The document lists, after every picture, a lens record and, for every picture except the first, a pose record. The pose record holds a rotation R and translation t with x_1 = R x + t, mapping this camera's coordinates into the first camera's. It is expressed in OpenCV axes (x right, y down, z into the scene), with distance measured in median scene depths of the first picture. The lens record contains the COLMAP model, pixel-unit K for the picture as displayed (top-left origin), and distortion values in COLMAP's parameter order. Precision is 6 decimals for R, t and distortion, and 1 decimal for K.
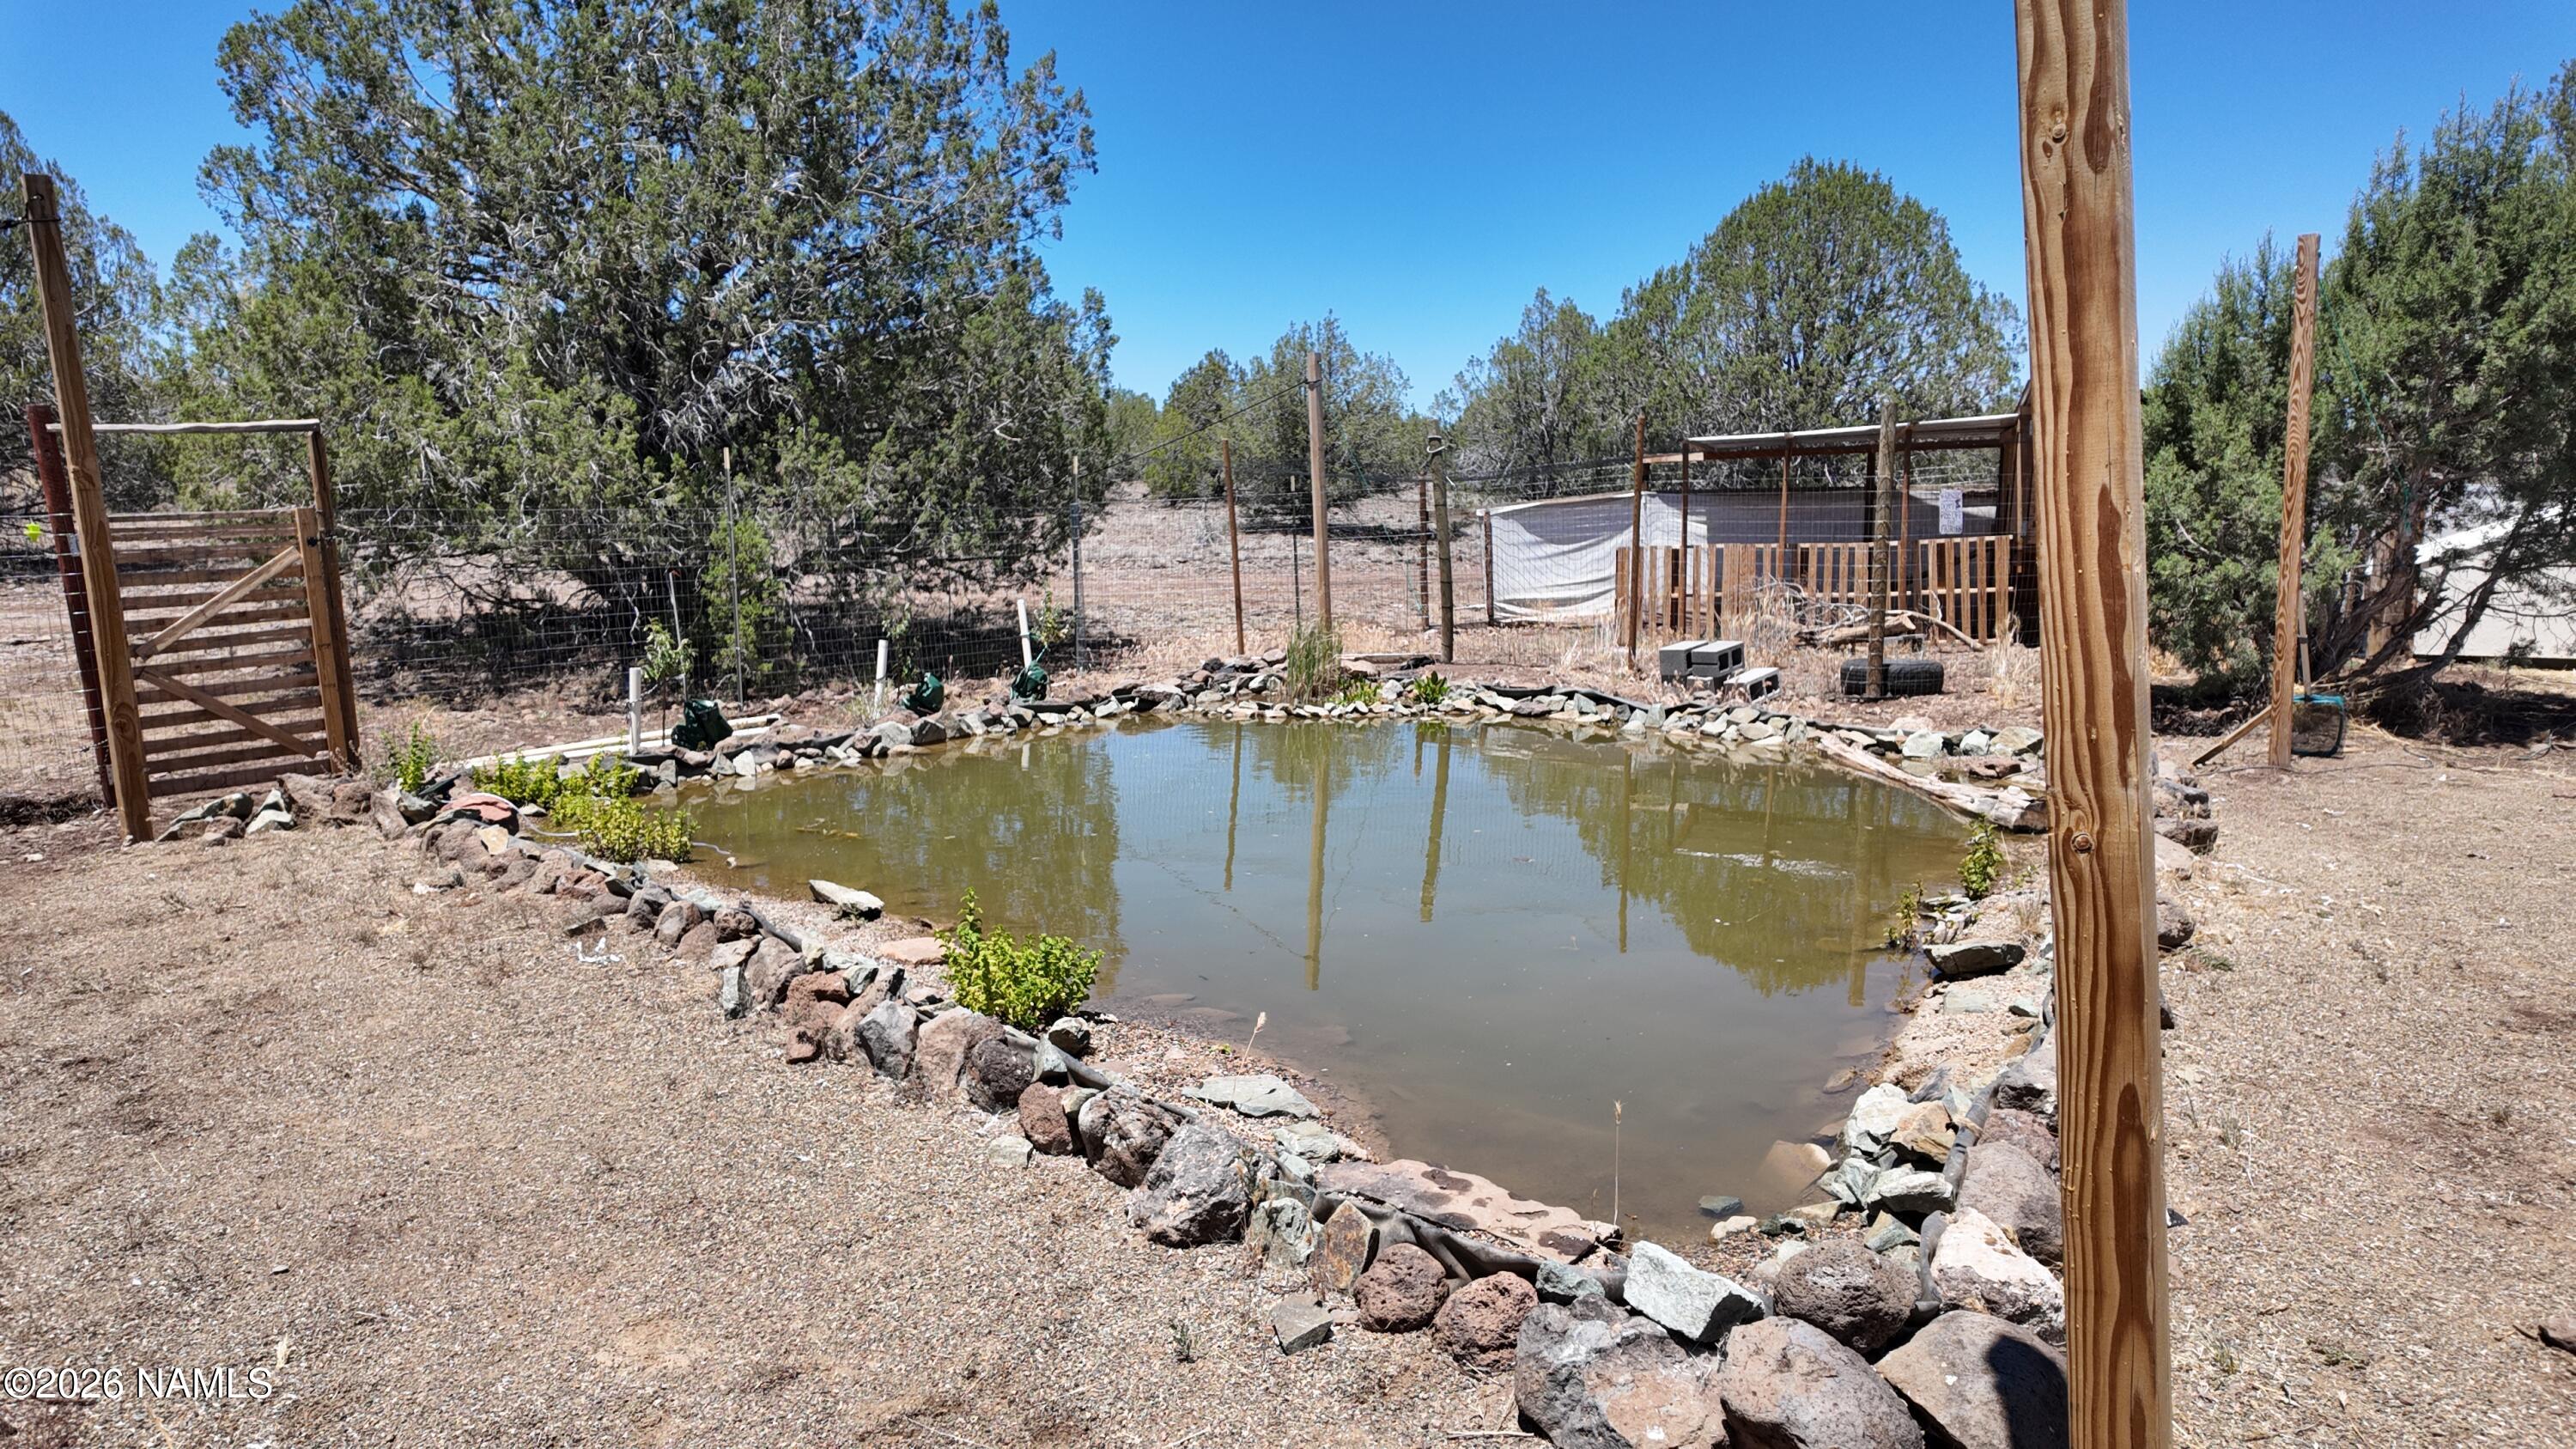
lens RADIAL K [[1510.3, 0, 1288.0], [0, 1510.3, 724.5], [0, 0, 1]] dist [0.052569, -0.033646]
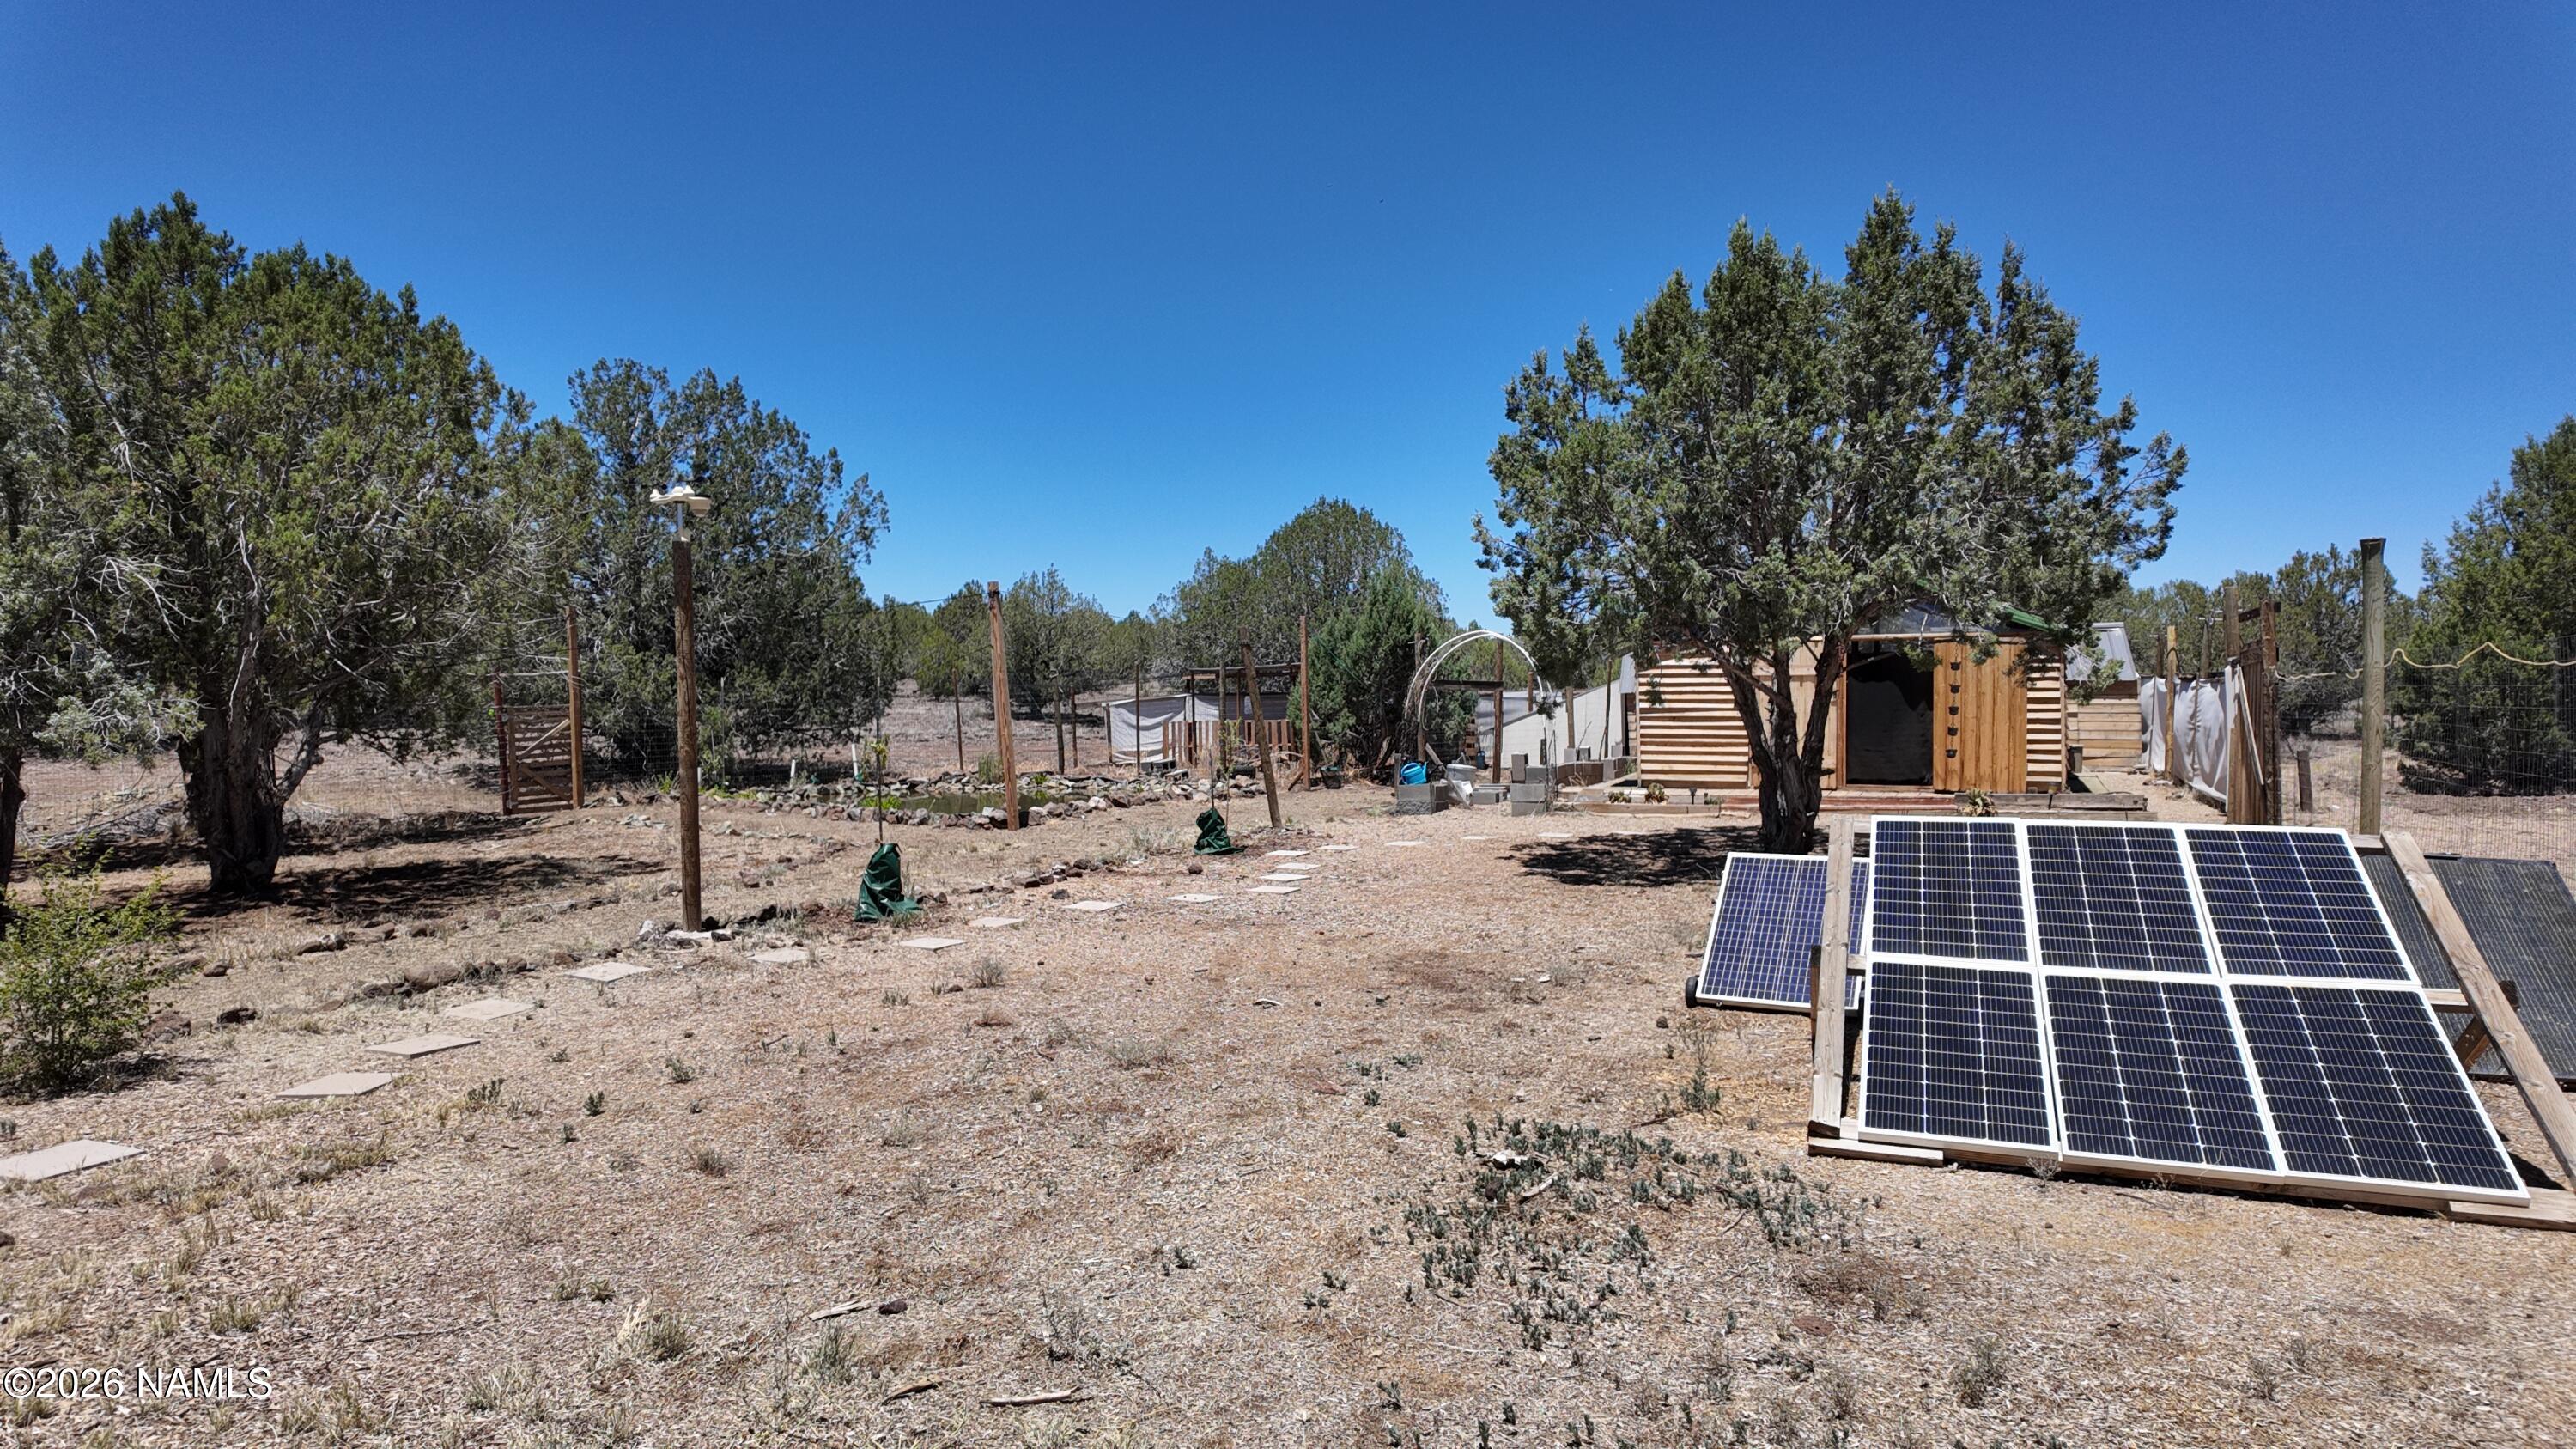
lens RADIAL K [[1510.3, 0, 1288.0], [0, 1510.3, 724.5], [0, 0, 1]] dist [0.052569, -0.033646]
pose [[0.989152, -0.005727, 0.146785, 0.090061], [0.024379, 0.991783, -0.125589, 0.133029], [-0.144860, 0.127805, 0.981163, -0.919001]]
